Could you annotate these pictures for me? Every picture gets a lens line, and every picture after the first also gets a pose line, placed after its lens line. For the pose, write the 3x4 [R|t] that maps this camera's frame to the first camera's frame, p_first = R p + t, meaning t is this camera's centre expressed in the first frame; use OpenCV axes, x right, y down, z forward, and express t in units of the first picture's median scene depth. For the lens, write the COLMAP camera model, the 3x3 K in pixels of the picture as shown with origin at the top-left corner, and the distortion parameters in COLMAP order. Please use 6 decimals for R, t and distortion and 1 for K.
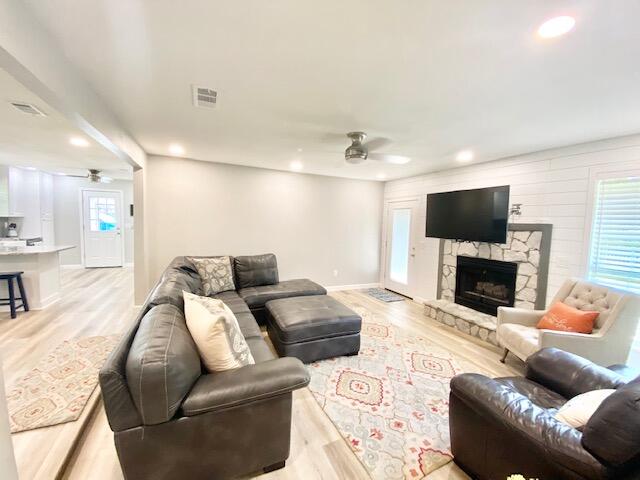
lens RADIAL K [[258.8, 0, 318.9], [0, 258.8, 239.0], [0, 0, 1]] dist [0.029083, -0.024553]
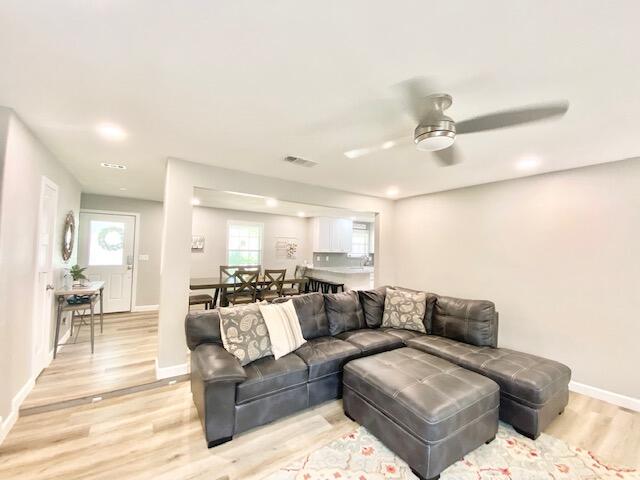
lens RADIAL K [[258.8, 0, 318.9], [0, 258.8, 239.0], [0, 0, 1]] dist [0.029083, -0.024553]
pose [[0.163436, -0.068495, -0.984173, 0.395320], [-0.082279, 0.993165, -0.082784, -0.010628], [0.983117, 0.094506, 0.156683, 0.400393]]
